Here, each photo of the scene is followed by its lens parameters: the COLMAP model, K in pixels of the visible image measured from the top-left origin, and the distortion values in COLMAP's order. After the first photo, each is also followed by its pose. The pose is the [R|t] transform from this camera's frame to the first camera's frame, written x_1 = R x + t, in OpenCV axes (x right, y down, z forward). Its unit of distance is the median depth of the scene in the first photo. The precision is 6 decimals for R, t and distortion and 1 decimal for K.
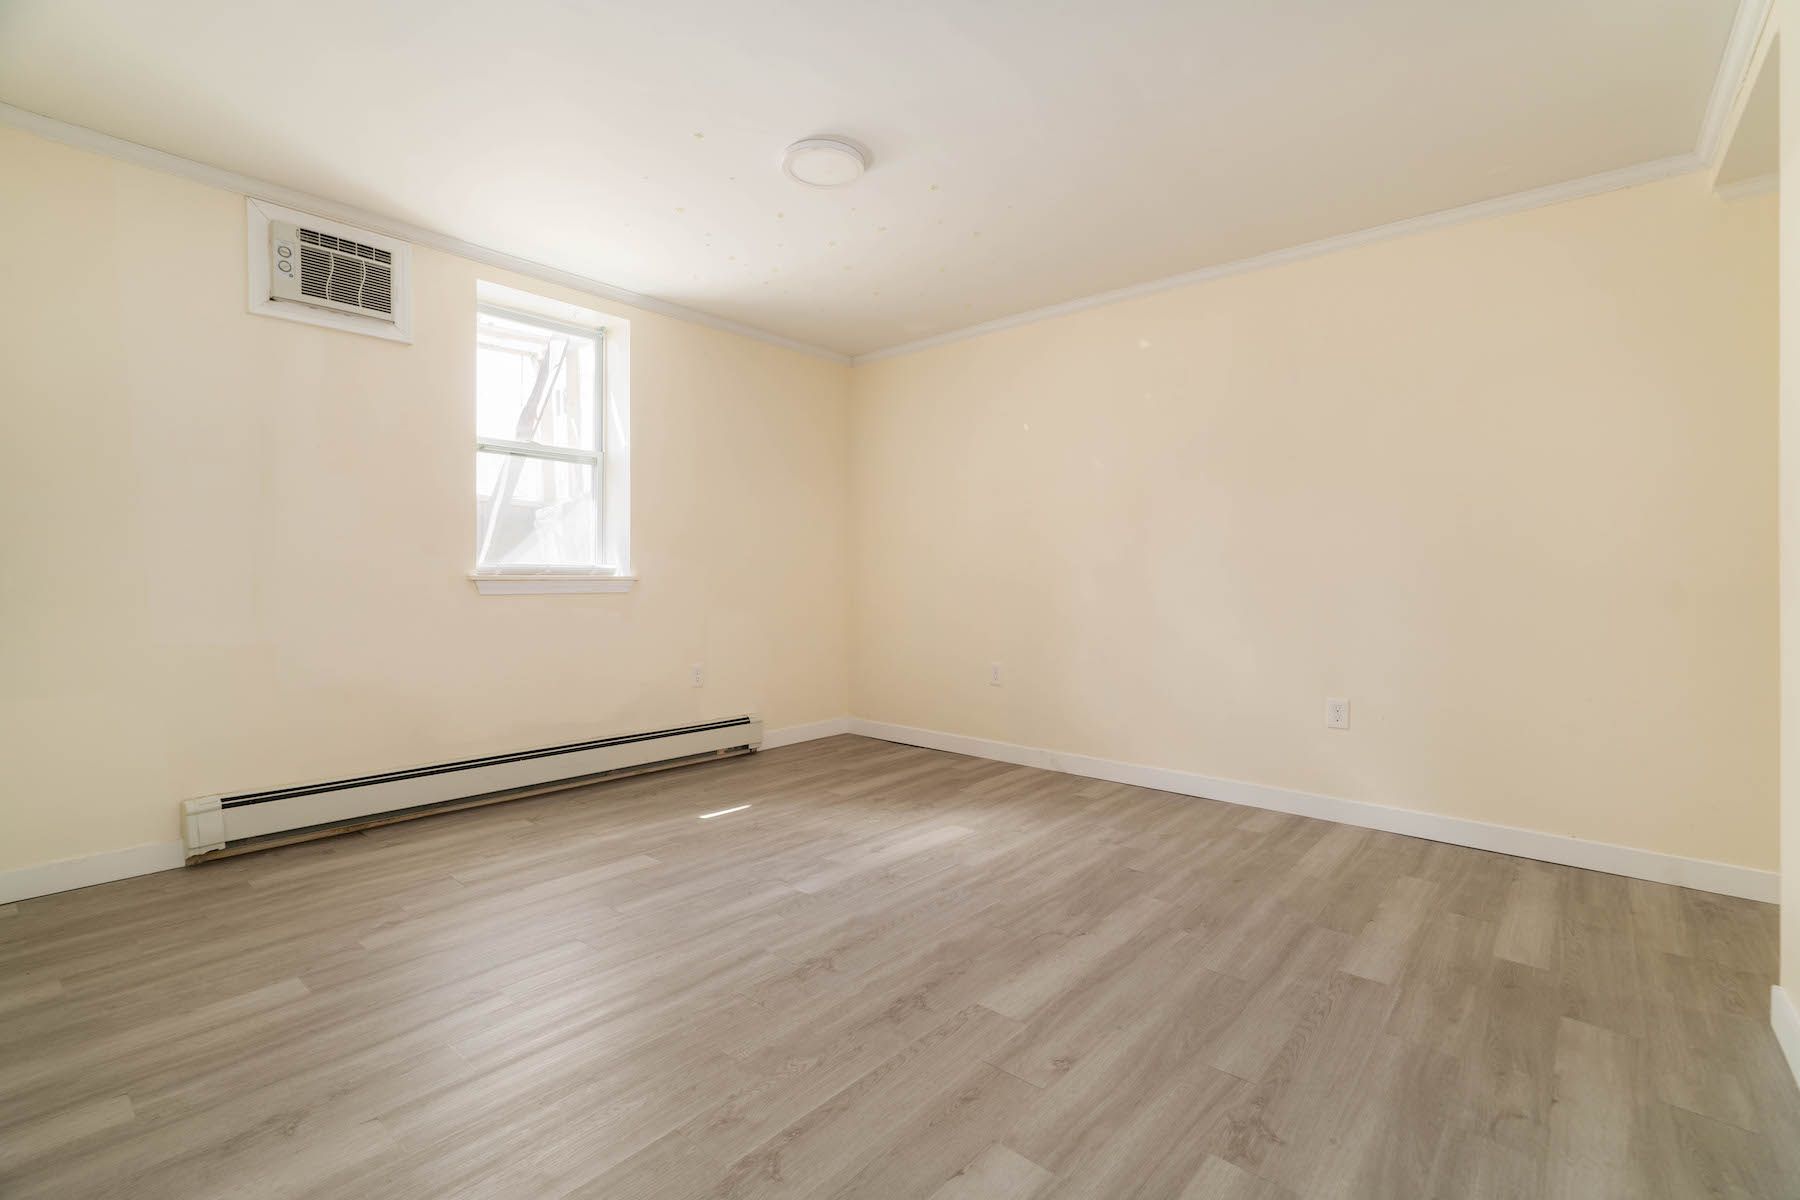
lens RADIAL K [[835.3, 0, 907.1], [0, 835.3, 567.6], [0, 0, 1]] dist [-0.005212, 0.000646]
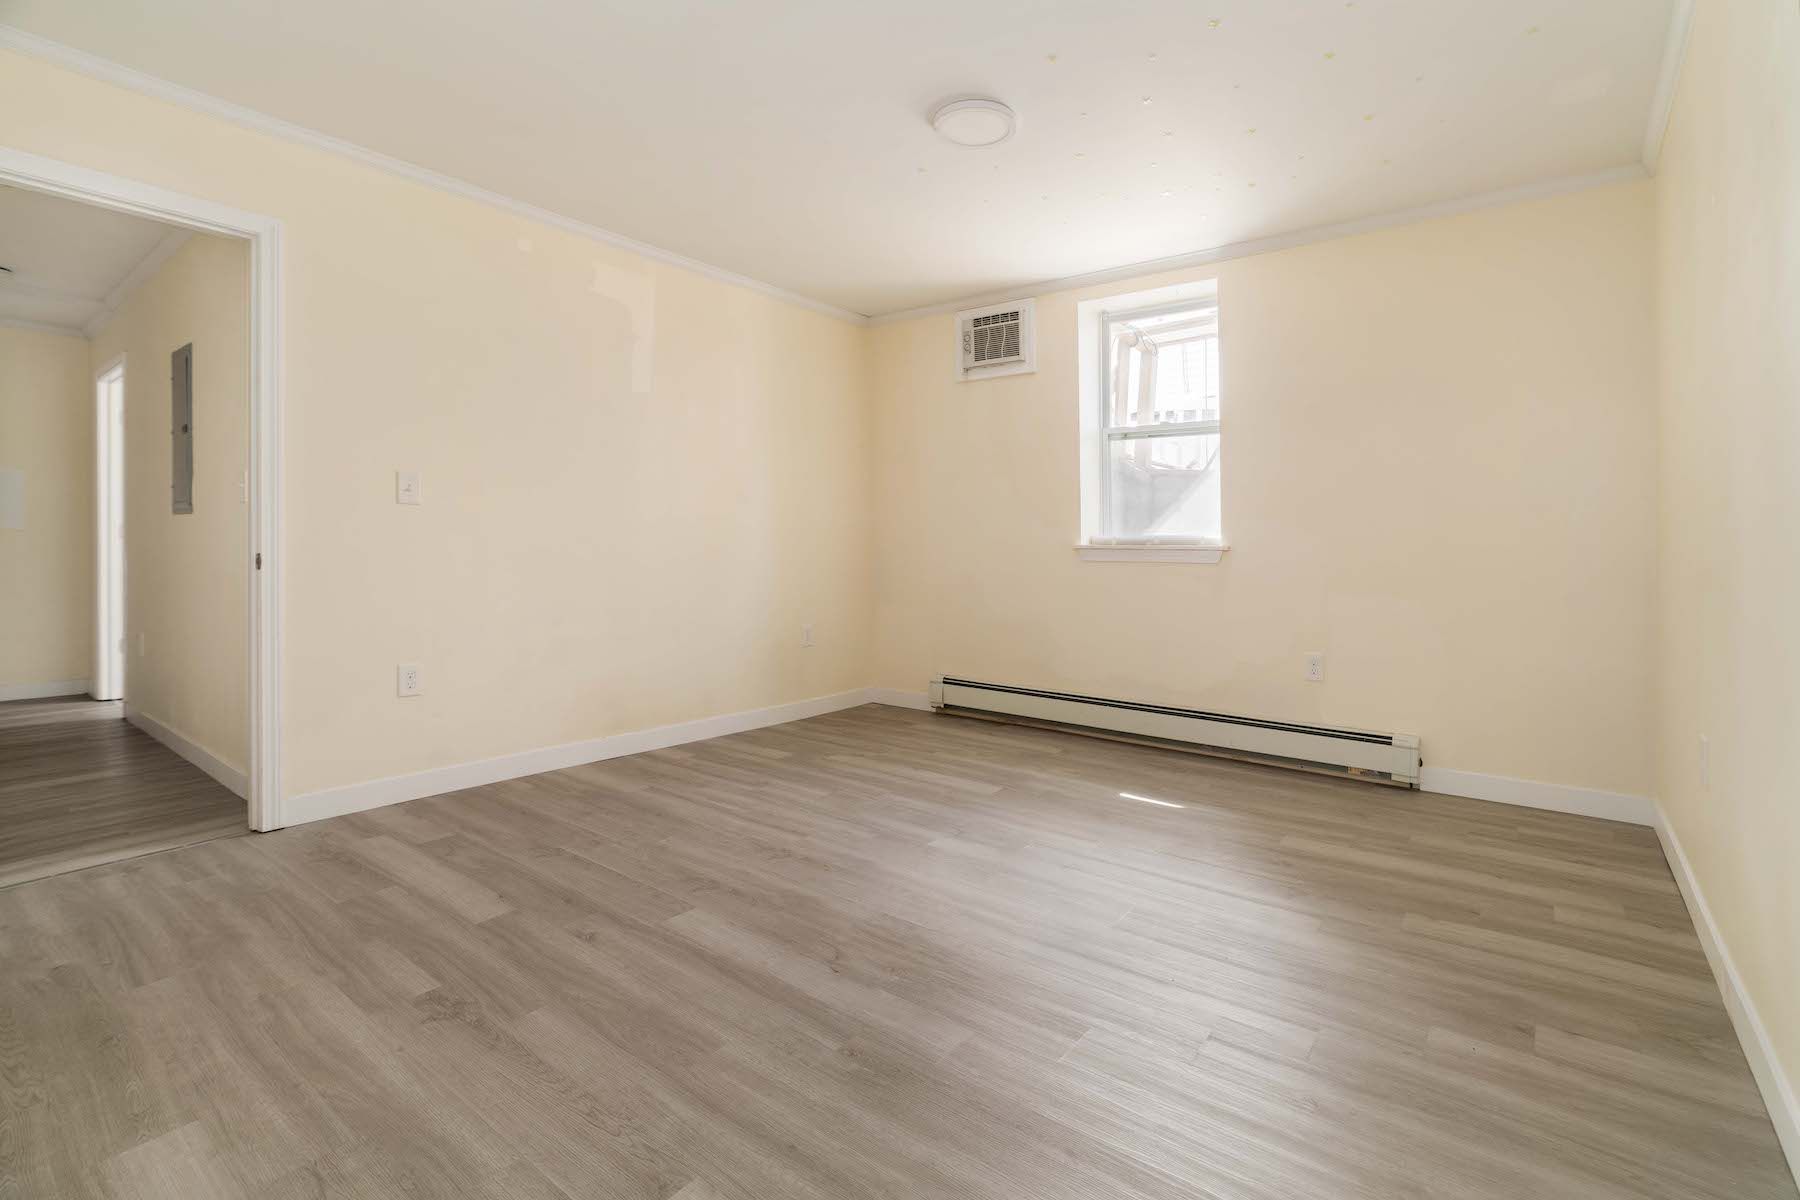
lens RADIAL K [[835.3, 0, 907.1], [0, 835.3, 567.6], [0, 0, 1]] dist [-0.005212, 0.000646]
pose [[0.034838, 0.023805, -0.999109, 1.089373], [0.000546, 0.999716, 0.023839, 0.018105], [0.999393, -0.001376, 0.034815, 1.097800]]
